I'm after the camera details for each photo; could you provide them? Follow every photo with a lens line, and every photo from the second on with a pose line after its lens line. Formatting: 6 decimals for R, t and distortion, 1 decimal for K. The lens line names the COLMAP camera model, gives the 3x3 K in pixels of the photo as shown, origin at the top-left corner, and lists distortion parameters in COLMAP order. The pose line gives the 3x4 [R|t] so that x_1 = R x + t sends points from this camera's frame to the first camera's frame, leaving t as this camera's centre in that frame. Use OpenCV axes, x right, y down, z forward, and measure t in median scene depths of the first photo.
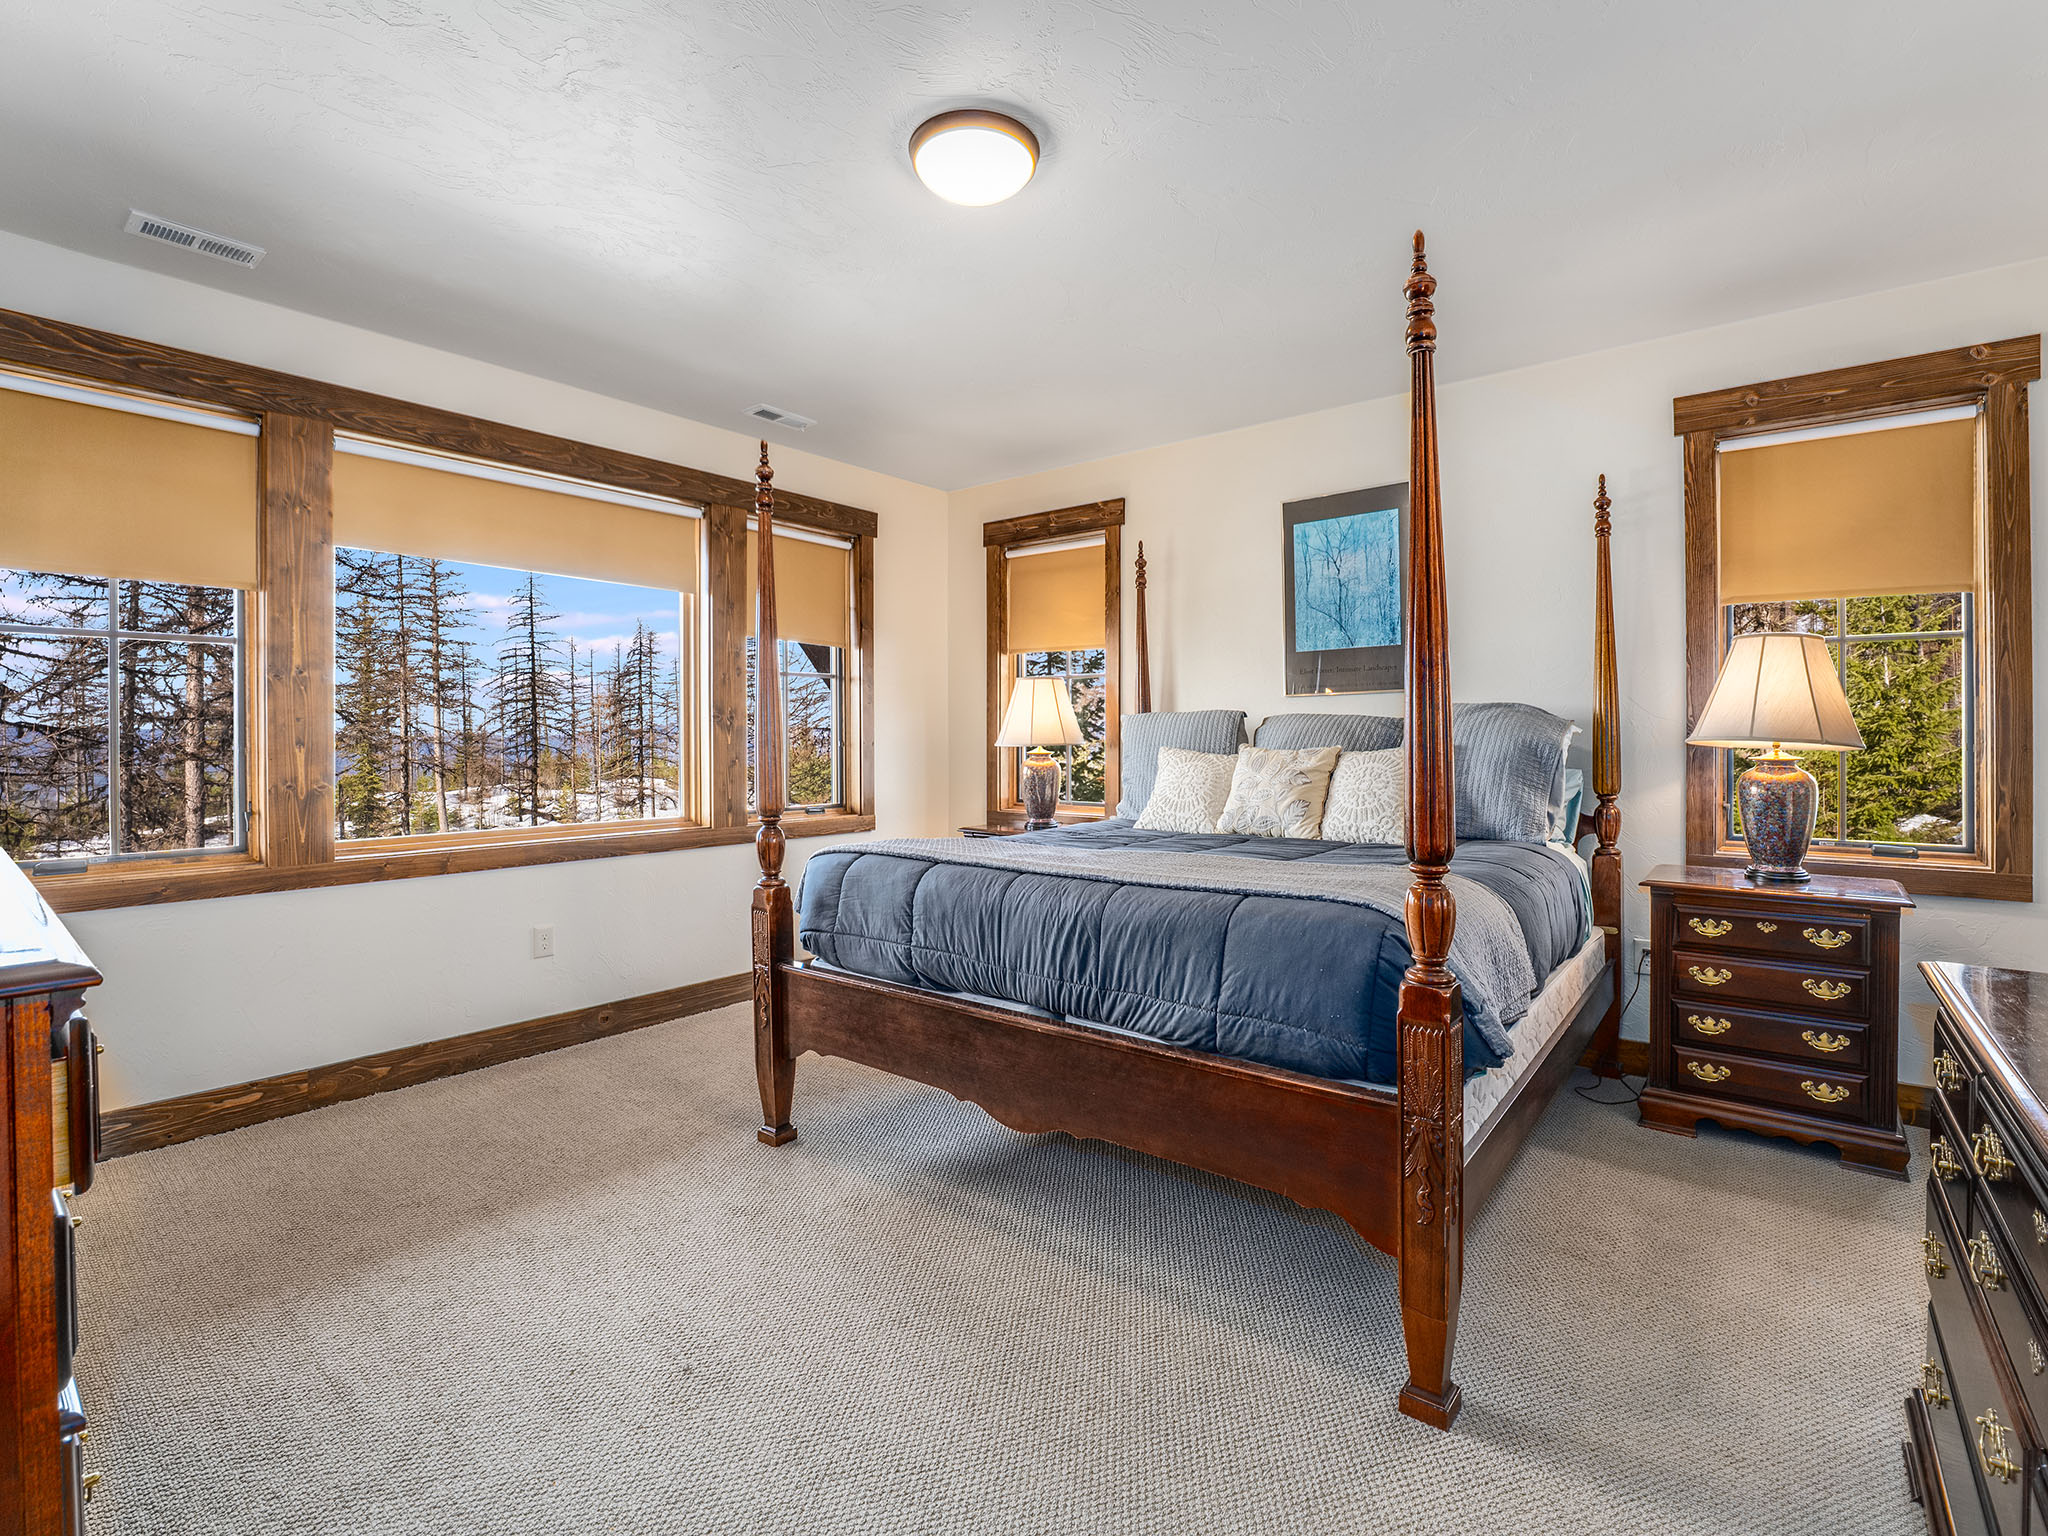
lens RADIAL K [[969.3, 0, 1035.9], [0, 969.3, 721.9], [0, 0, 1]] dist [-0.025015, 0.000058]
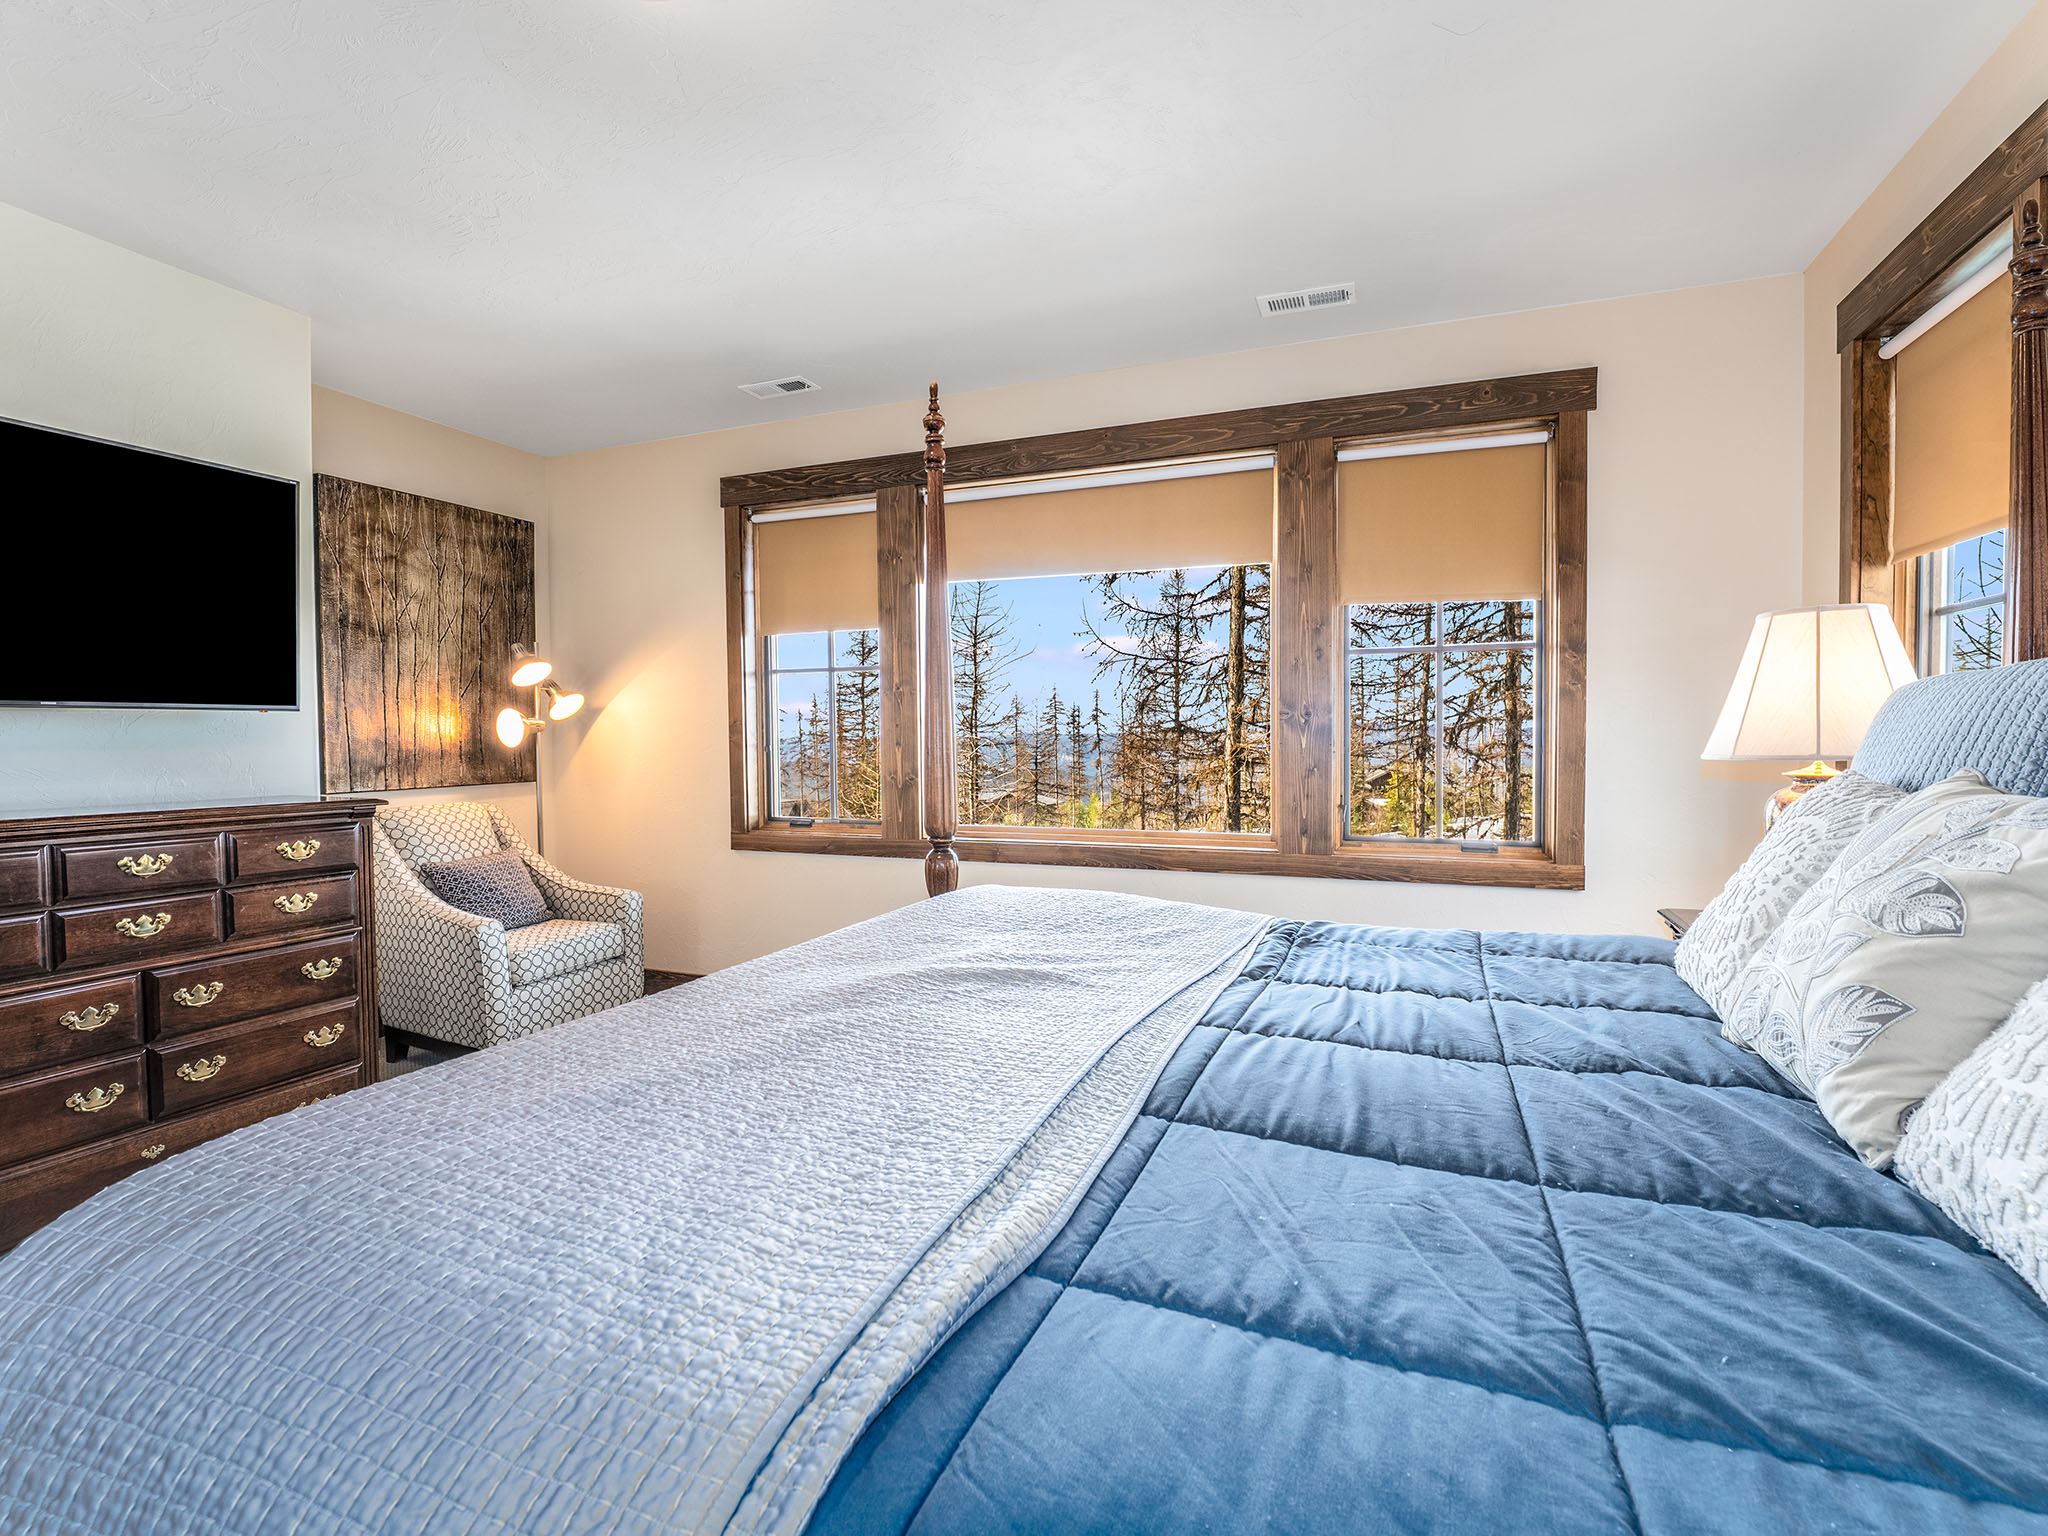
lens RADIAL K [[1067.2, 0, 1024.0], [0, 1067.2, 768.0], [0, 0, 1]] dist [-0.028991, -0.000069]
pose [[0.239468, 0.028075, -0.970498, 0.451508], [0.016929, 0.999309, 0.033086, 0.006910], [0.970757, -0.024352, 0.238827, 0.564740]]
